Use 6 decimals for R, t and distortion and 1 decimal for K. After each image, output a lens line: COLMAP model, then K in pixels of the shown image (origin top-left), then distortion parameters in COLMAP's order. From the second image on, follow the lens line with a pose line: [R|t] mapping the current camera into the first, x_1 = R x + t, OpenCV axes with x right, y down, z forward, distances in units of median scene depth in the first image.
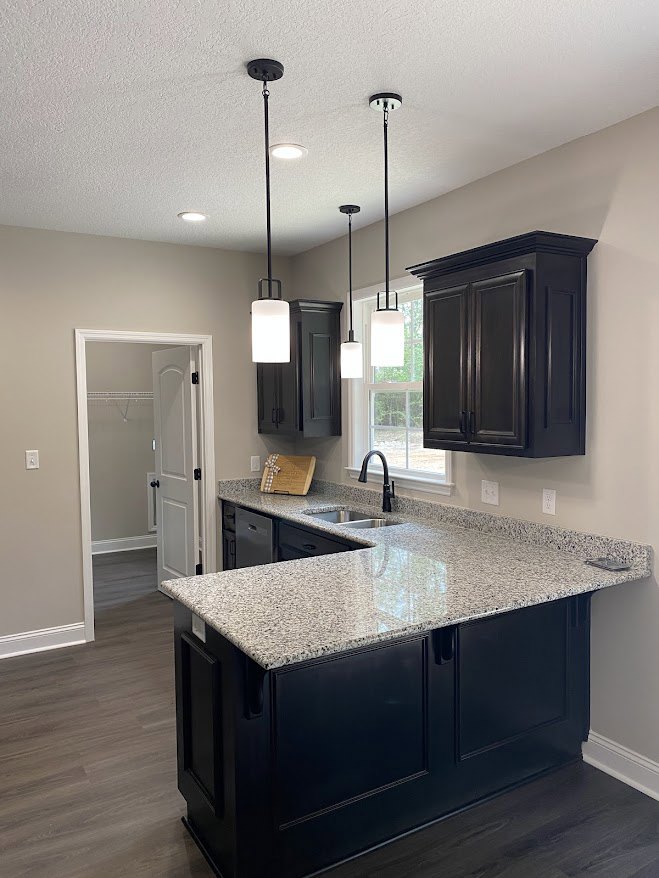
lens RADIAL K [[677.6, 0, 342.0], [0, 677.6, 439.3], [0, 0, 1]] dist [0.116945, -0.169021]
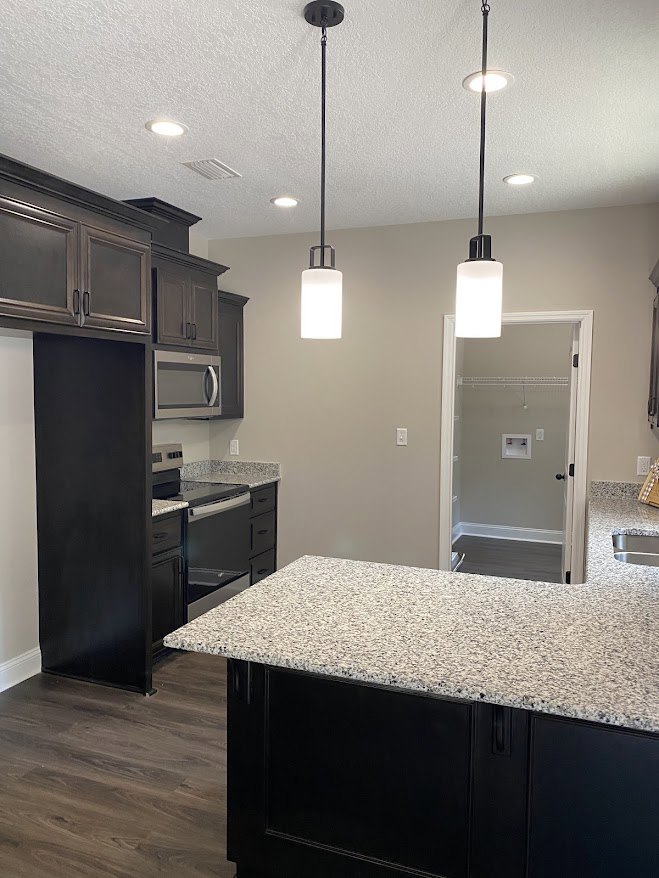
lens RADIAL K [[677.6, 0, 342.0], [0, 677.6, 439.3], [0, 0, 1]] dist [0.116945, -0.169021]
pose [[0.599335, 0.077737, -0.796715, 0.600262], [-0.065491, 0.996699, 0.047984, -0.021347], [0.797815, 0.023419, 0.602447, 0.438377]]
